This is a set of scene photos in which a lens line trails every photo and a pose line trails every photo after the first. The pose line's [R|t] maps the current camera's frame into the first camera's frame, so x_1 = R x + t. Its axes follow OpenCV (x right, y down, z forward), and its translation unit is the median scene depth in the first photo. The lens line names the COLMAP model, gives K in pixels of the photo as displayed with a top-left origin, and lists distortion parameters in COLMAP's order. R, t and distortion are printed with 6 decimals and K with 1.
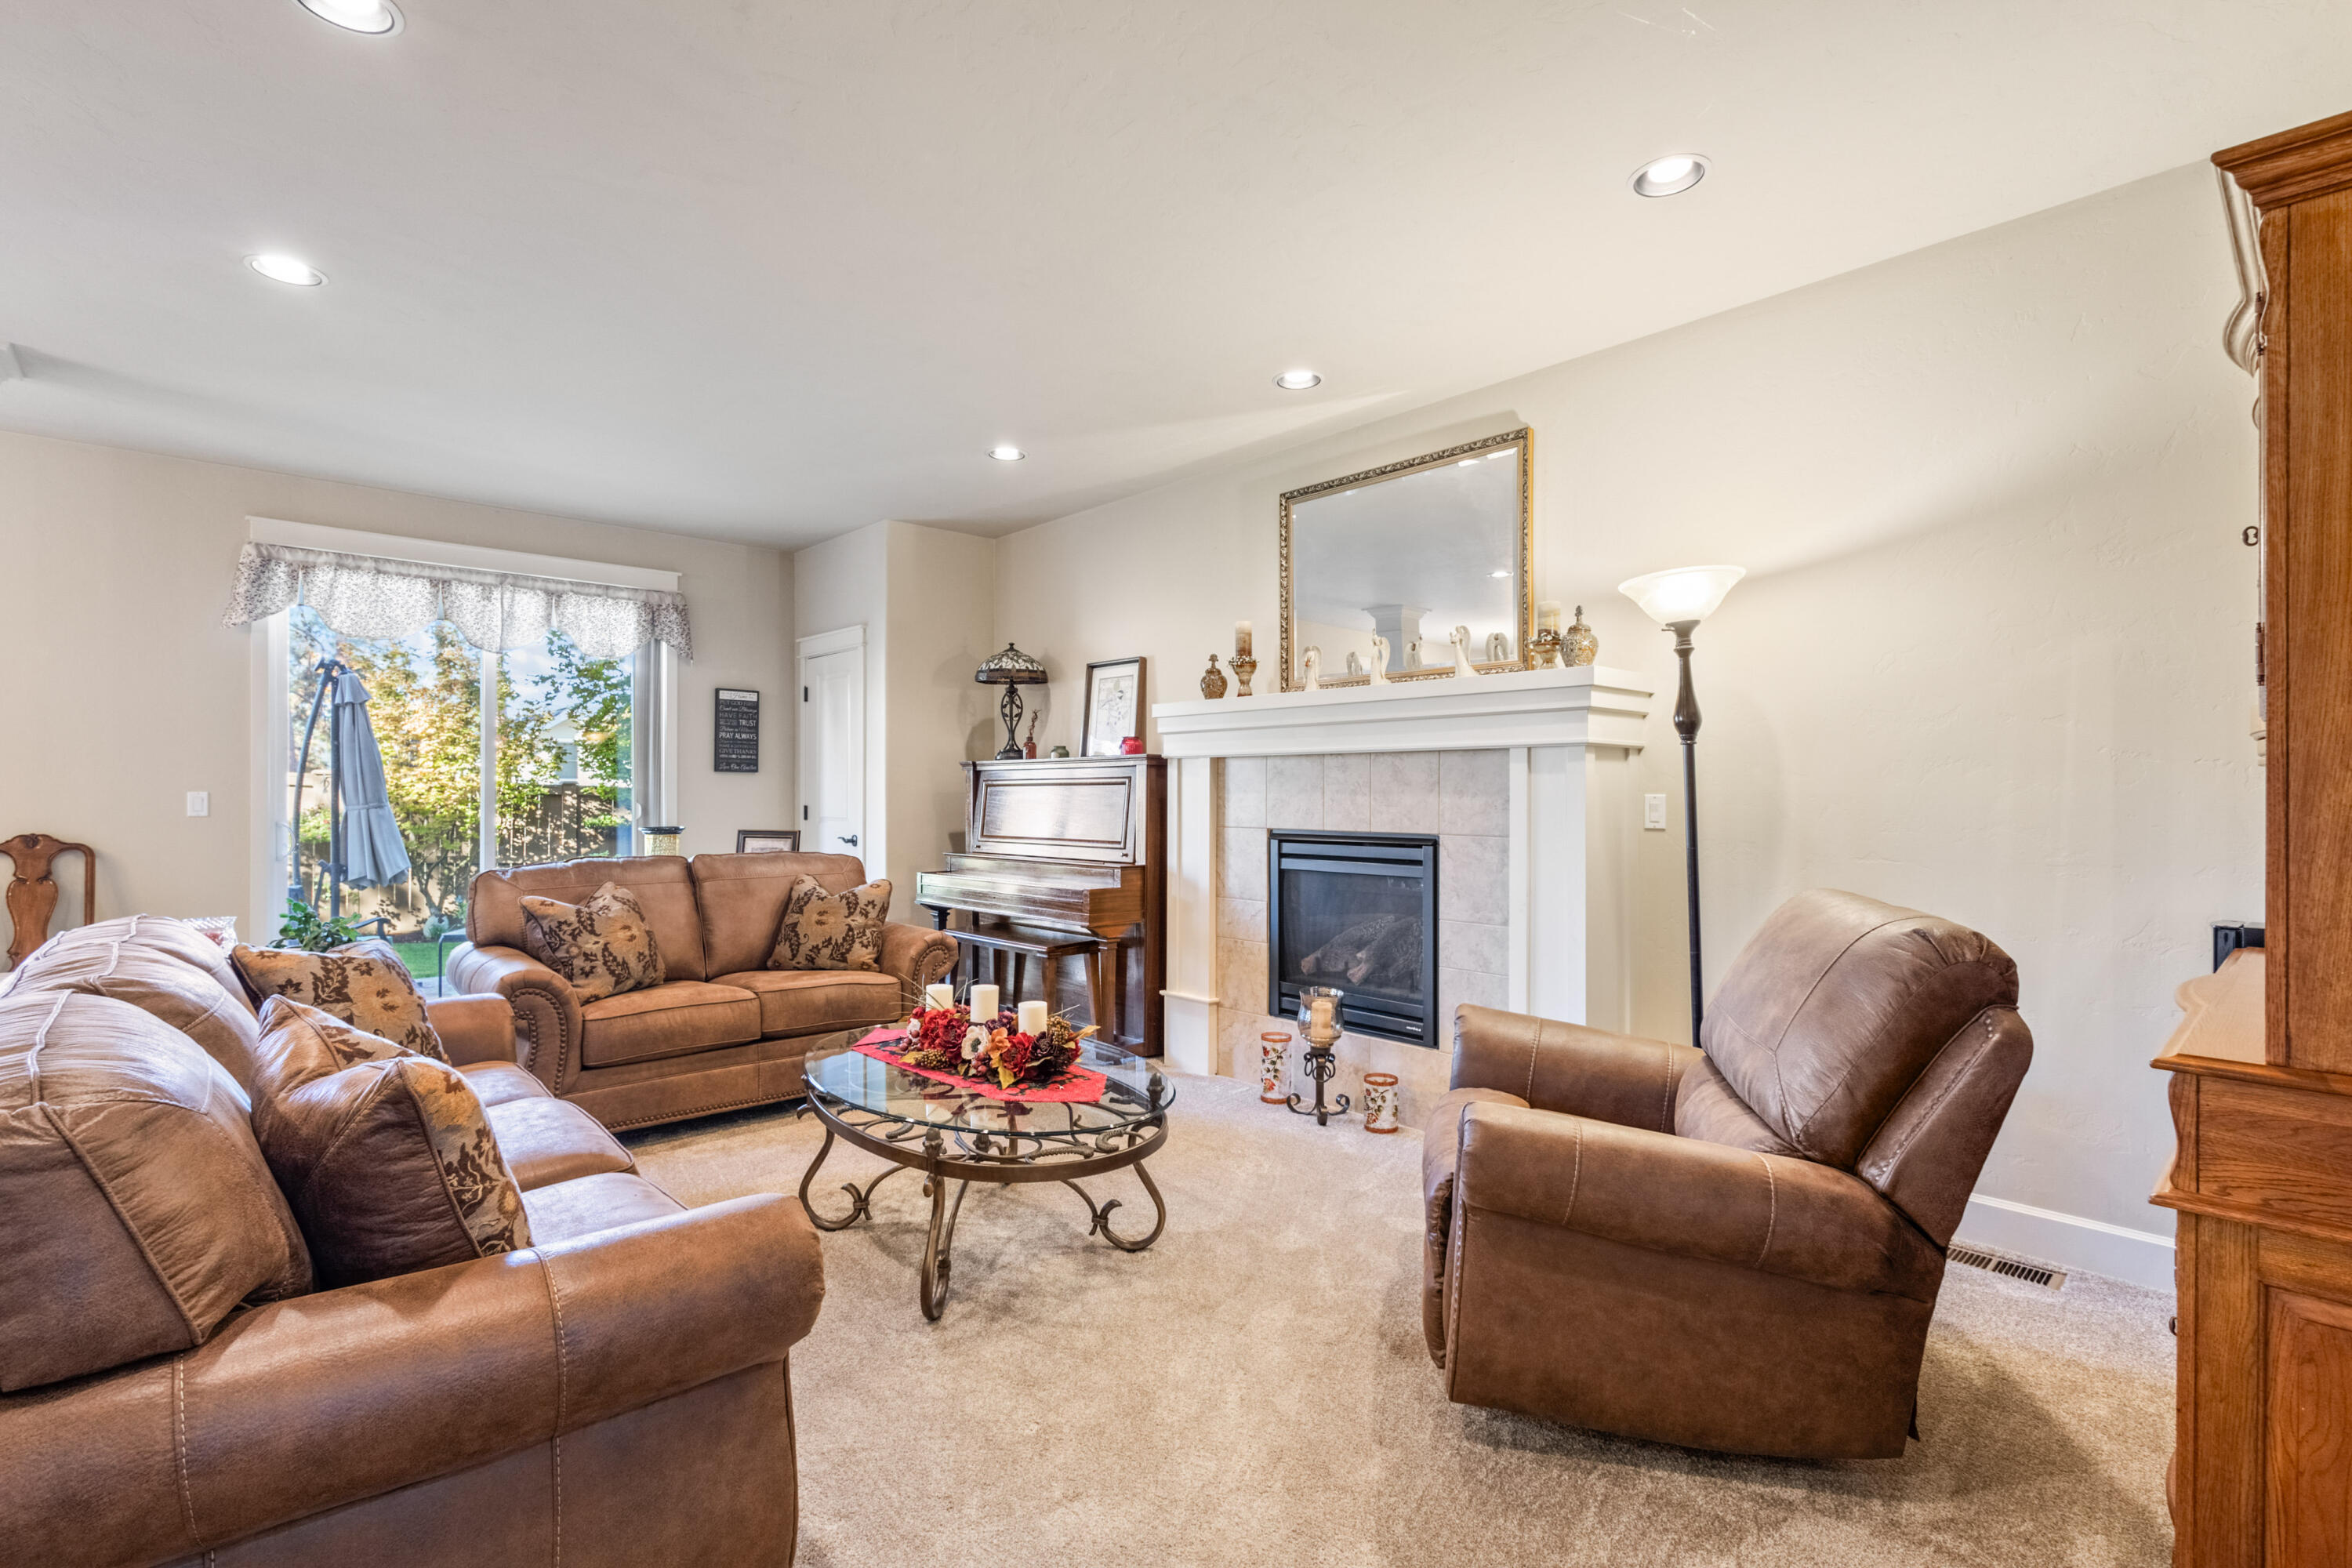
lens RADIAL K [[1089.1, 0, 1171.3], [0, 1089.1, 794.6], [0, 0, 1]] dist [0.011792, -0.000521]
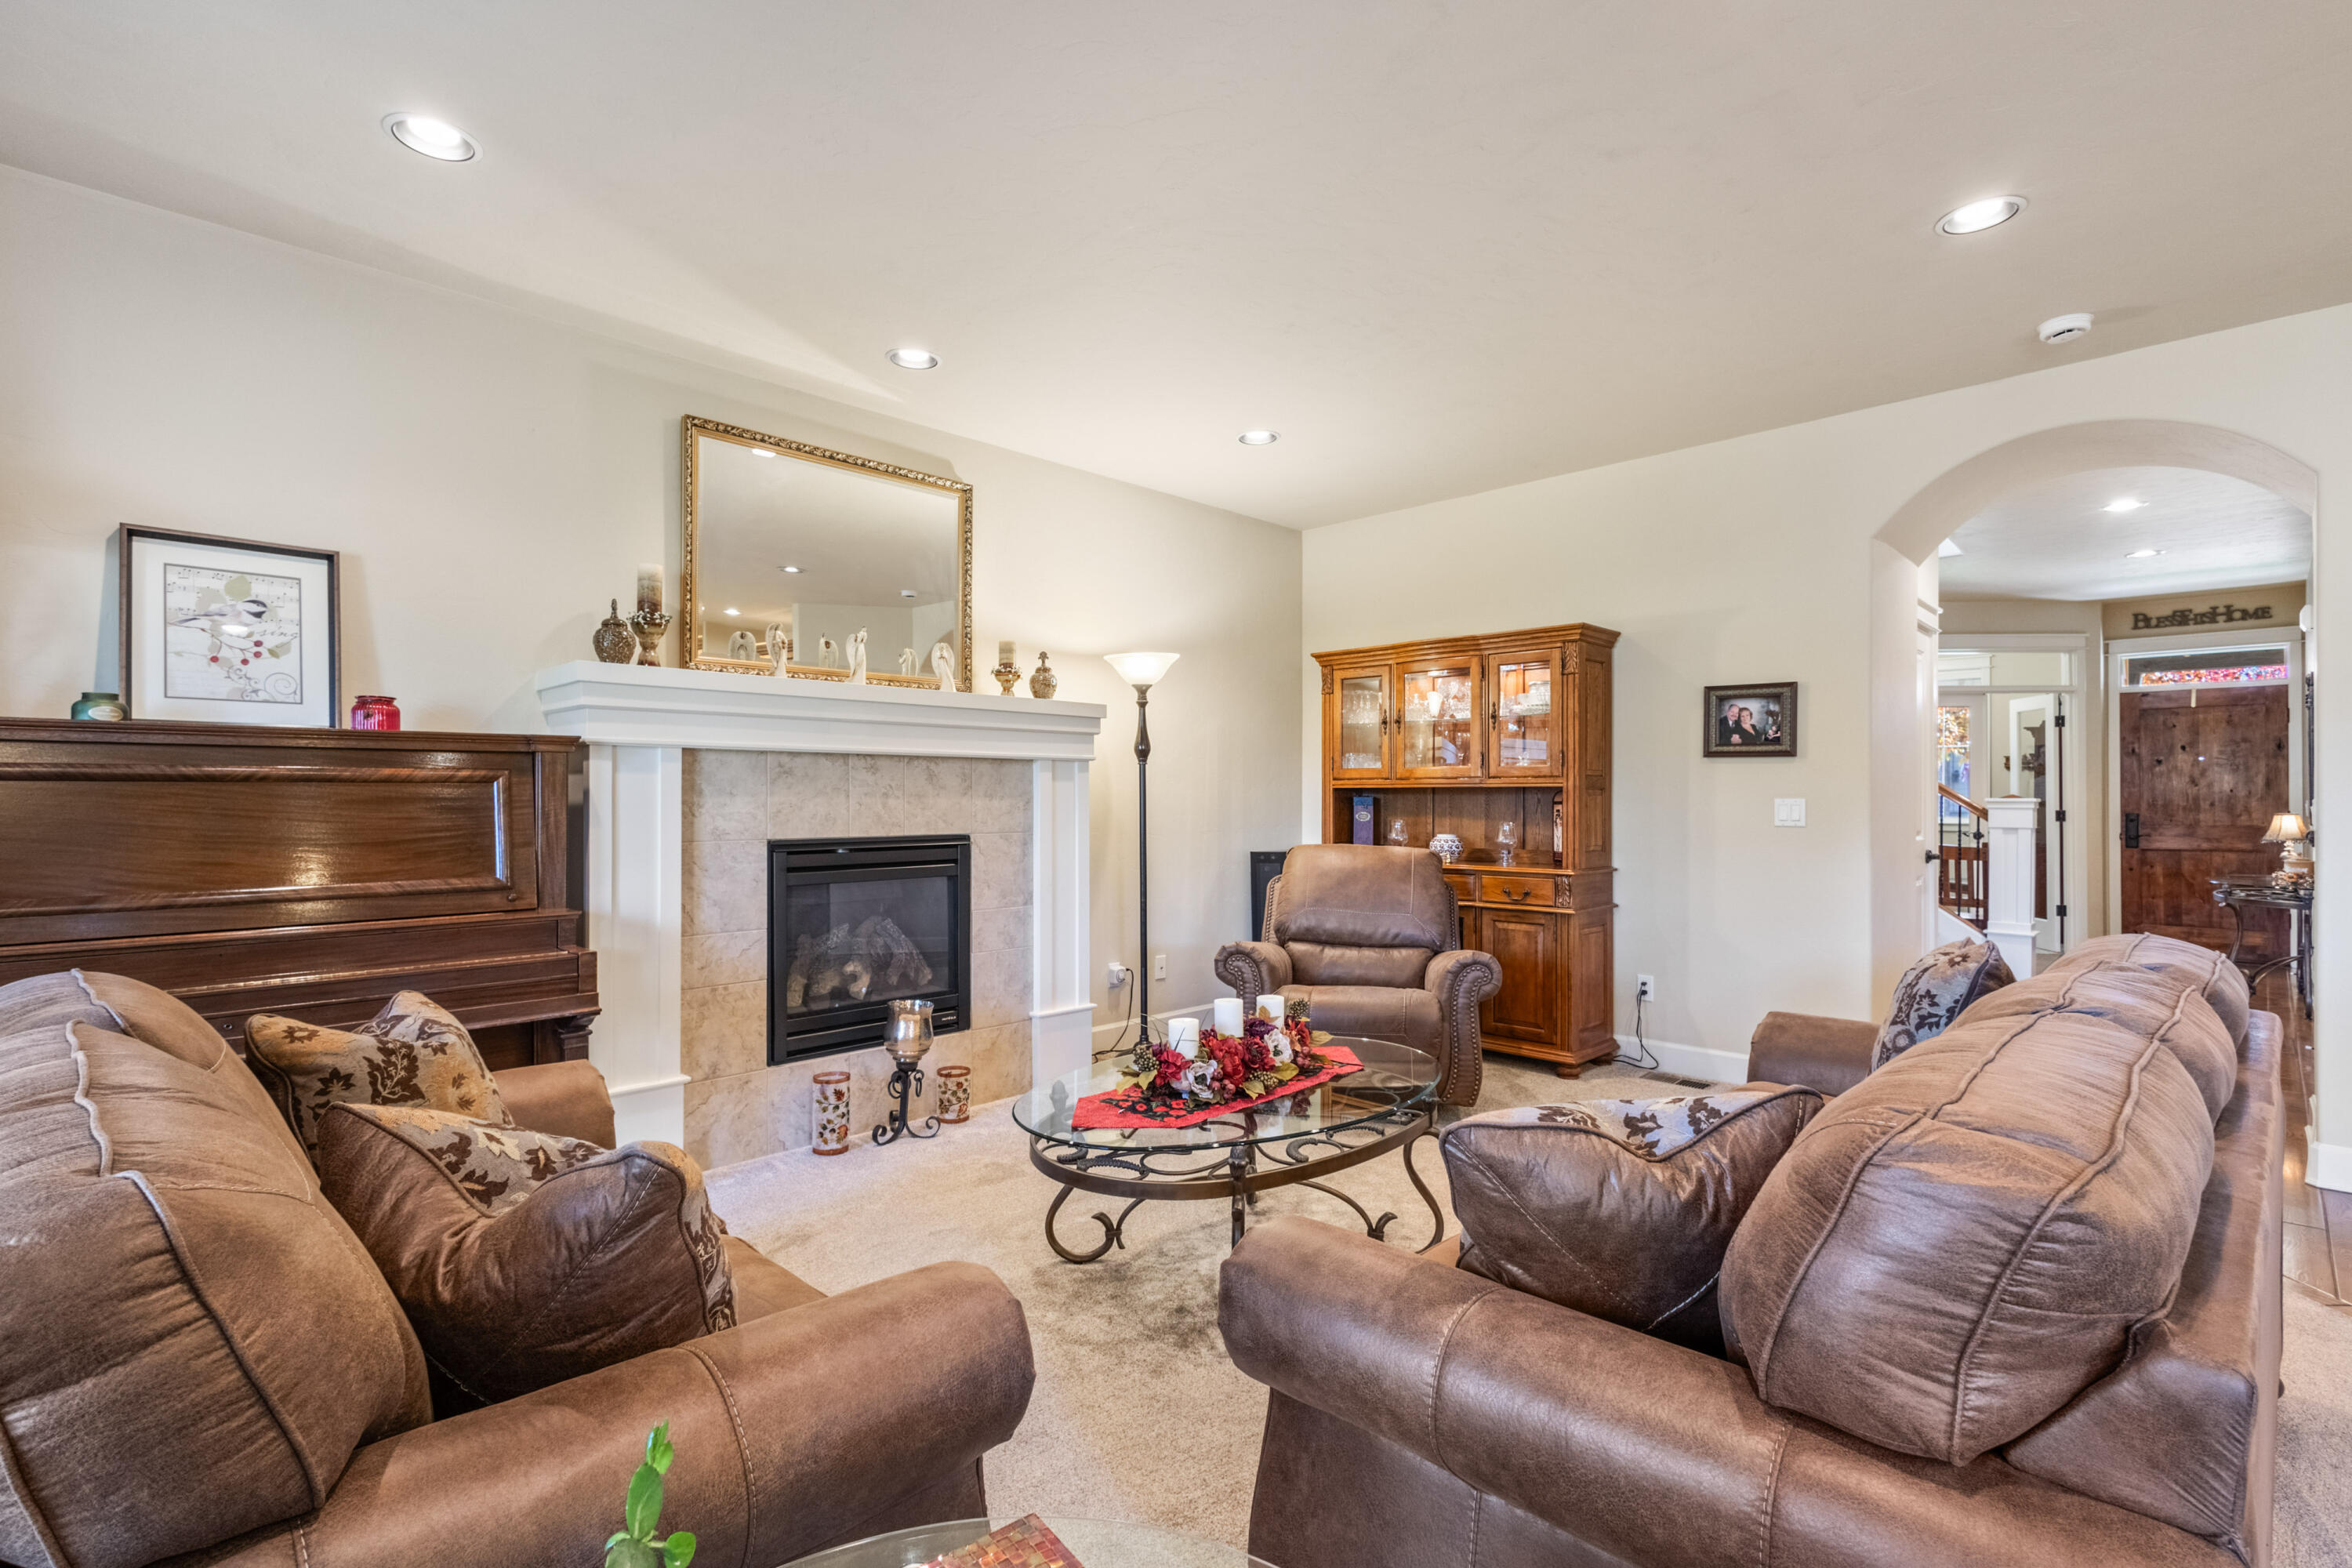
lens RADIAL K [[1089.1, 0, 1179.7], [0, 1089.1, 803.4], [0, 0, 1]] dist [0.011792, -0.000521]
pose [[-0.055037, -0.001149, 0.998484, -0.832009], [0.005459, 0.999984, 0.001451, 0.005021], [-0.998469, 0.005531, -0.055030, 0.815757]]
